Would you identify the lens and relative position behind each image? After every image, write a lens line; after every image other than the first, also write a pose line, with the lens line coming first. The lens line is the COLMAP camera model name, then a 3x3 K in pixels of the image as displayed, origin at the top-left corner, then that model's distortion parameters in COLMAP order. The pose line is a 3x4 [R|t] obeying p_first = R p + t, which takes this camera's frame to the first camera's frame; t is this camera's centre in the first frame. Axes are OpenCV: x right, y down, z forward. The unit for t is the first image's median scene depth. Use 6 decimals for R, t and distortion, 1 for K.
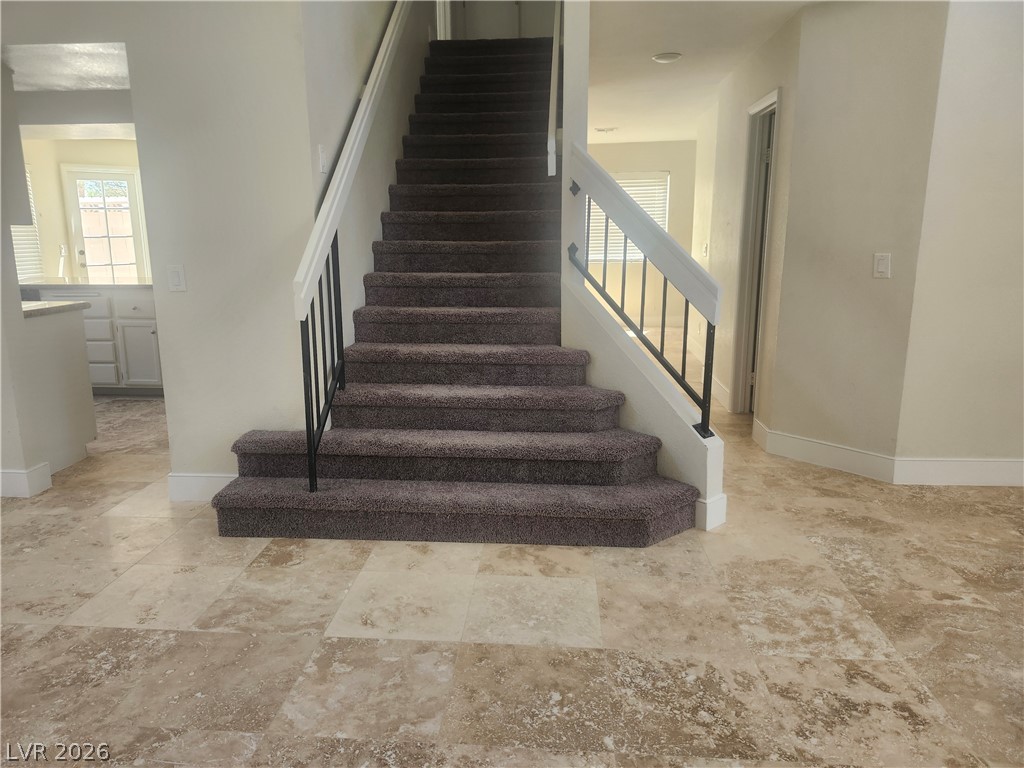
lens RADIAL K [[675.5, 0, 514.0], [0, 675.5, 365.4], [0, 0, 1]] dist [0.062620, -0.059919]
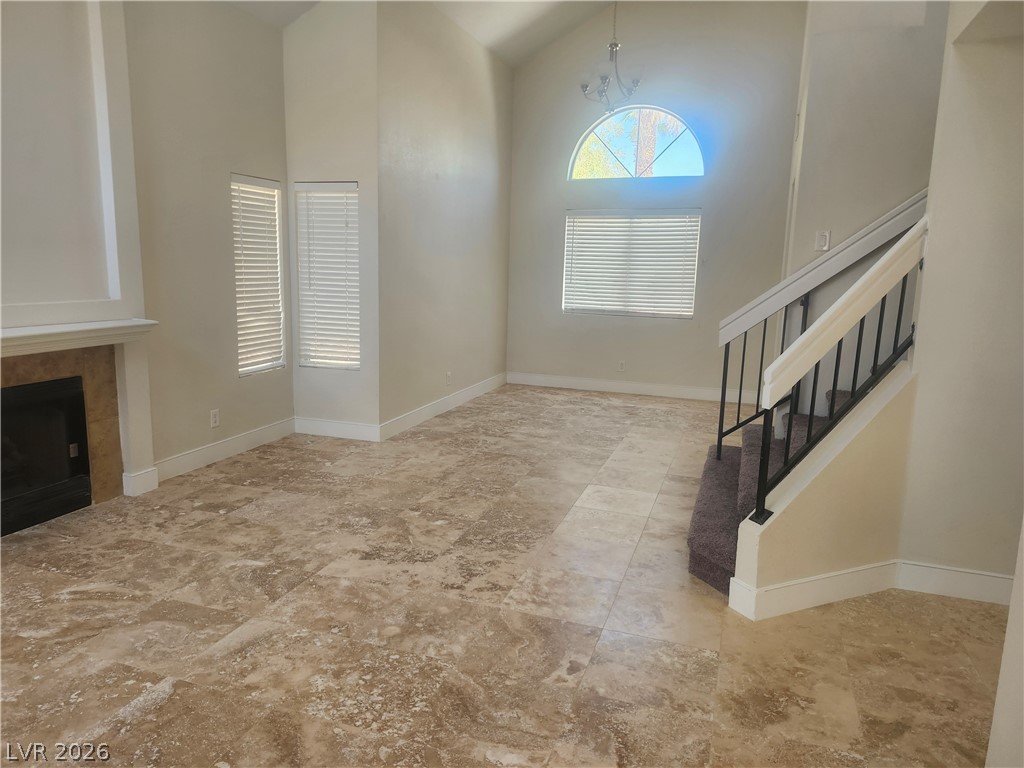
lens RADIAL K [[675.5, 0, 514.0], [0, 675.5, 365.4], [0, 0, 1]] dist [0.062620, -0.059919]
pose [[-0.211977, 0.149371, -0.965792, 1.813282], [-0.213777, 0.957229, 0.194967, -0.314166], [0.953607, 0.247792, -0.170978, 1.136360]]
